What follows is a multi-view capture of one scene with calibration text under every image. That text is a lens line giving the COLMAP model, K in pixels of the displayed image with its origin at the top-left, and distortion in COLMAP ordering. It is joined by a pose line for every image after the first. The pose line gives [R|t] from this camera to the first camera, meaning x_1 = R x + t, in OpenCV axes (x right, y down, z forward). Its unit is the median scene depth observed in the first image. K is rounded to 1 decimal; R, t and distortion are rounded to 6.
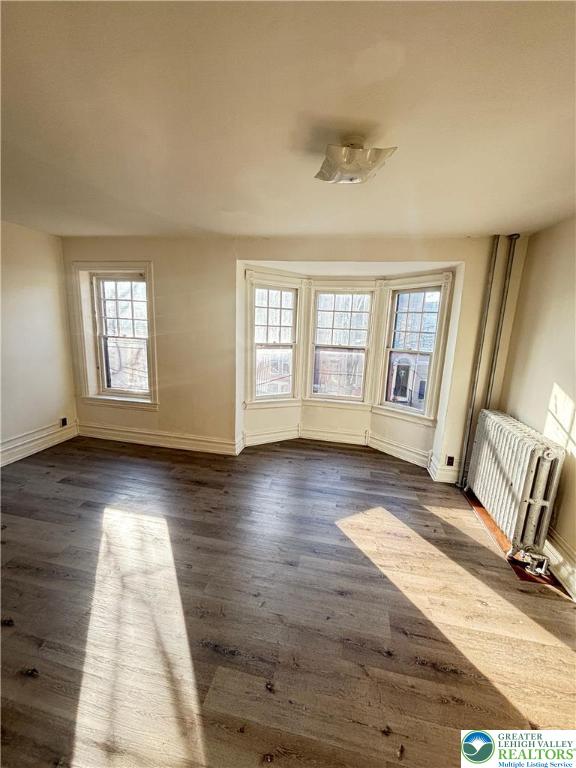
lens RADIAL K [[310.3, 0, 288.4], [0, 310.3, 381.7], [0, 0, 1]] dist [0.001834, -0.000198]
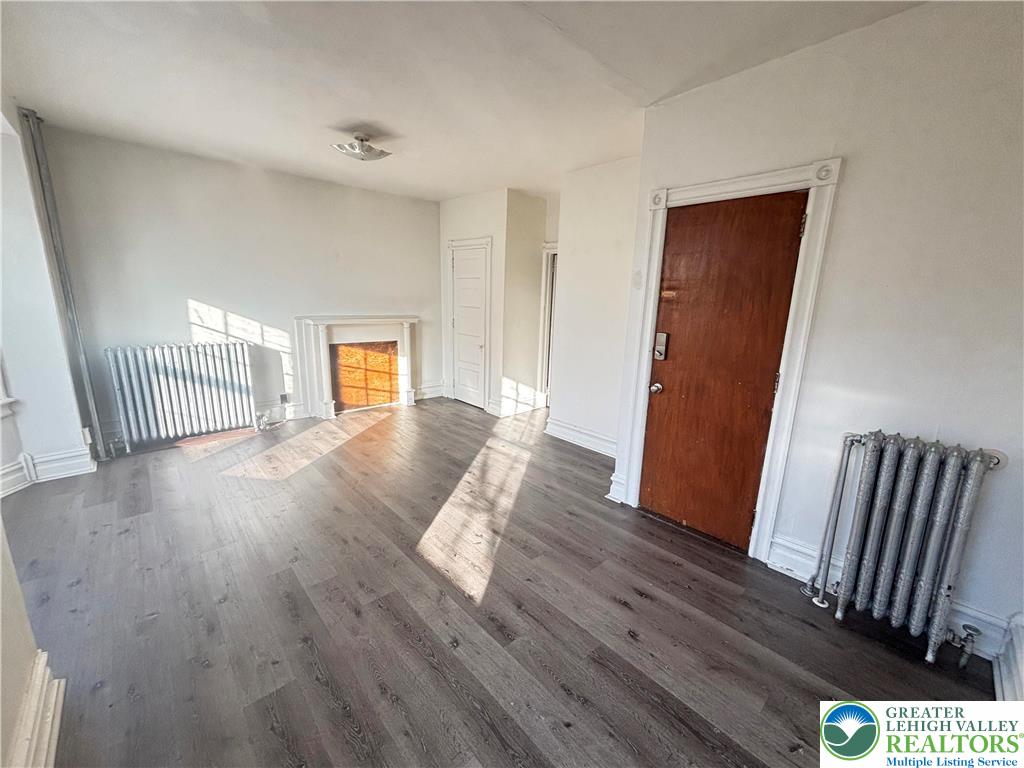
lens RADIAL K [[413.8, 0, 508.2], [0, 413.8, 374.0], [0, 0, 1]] dist [0.001834, -0.000198]
pose [[-0.805481, -0.162243, 0.569980, -0.764317], [0.060423, 0.934299, 0.351332, -0.150181], [-0.589533, 0.317431, -0.742757, 1.095568]]
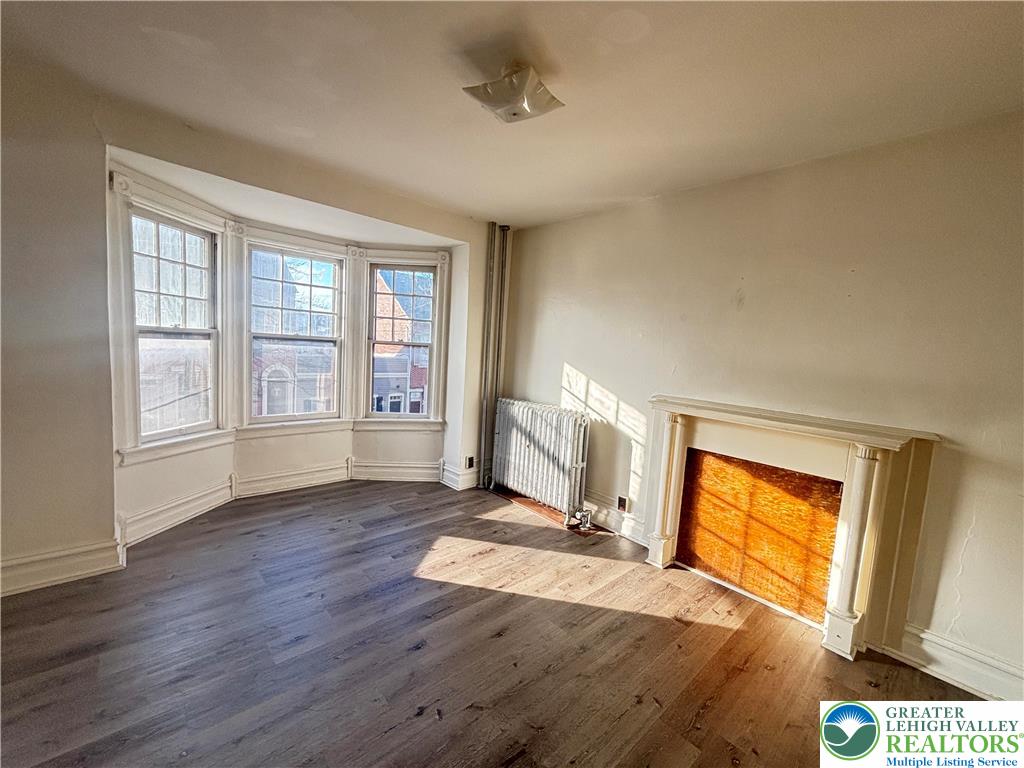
lens RADIAL K [[413.8, 0, 511.6], [0, 413.8, 384.5], [0, 0, 1]] dist [0.001834, -0.000198]
pose [[0.592474, -0.076930, 0.801908, -0.344088], [0.113453, 0.993477, 0.011486, 0.031132], [-0.797561, 0.084173, 0.597337, 0.178183]]
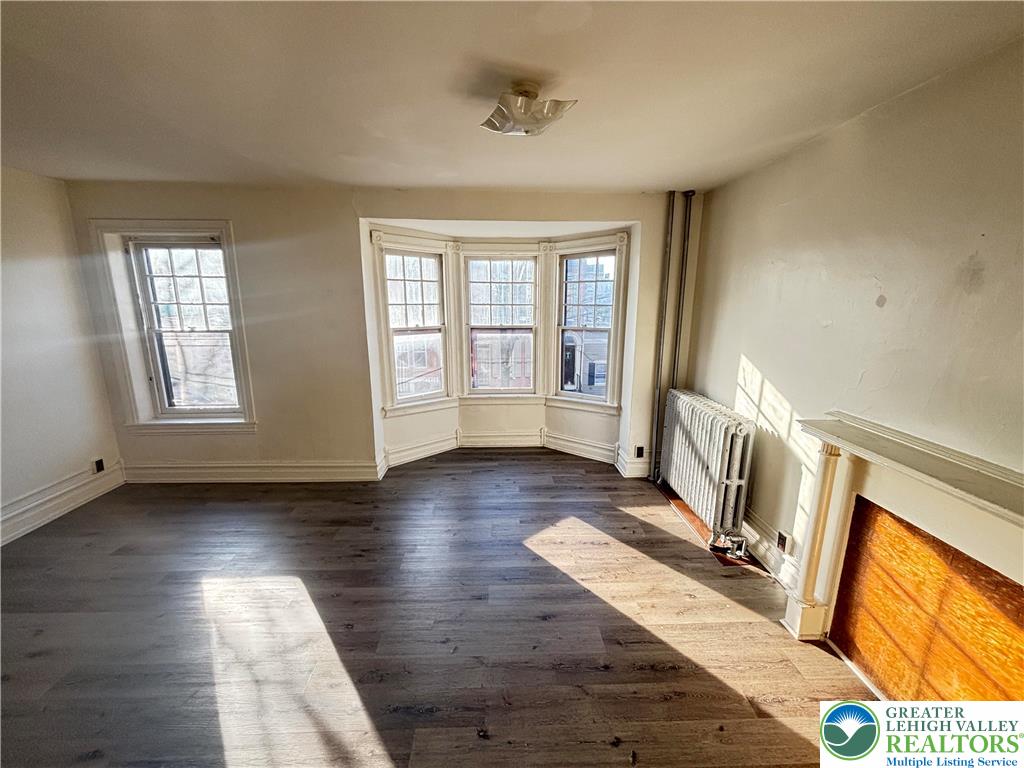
lens RADIAL K [[413.8, 0, 510.0], [0, 413.8, 382.9], [0, 0, 1]] dist [0.001834, -0.000198]
pose [[0.973288, -0.084512, 0.213465, -0.063997], [0.079515, 0.996323, 0.031903, -0.003624], [-0.215376, -0.014077, 0.976430, -0.048195]]
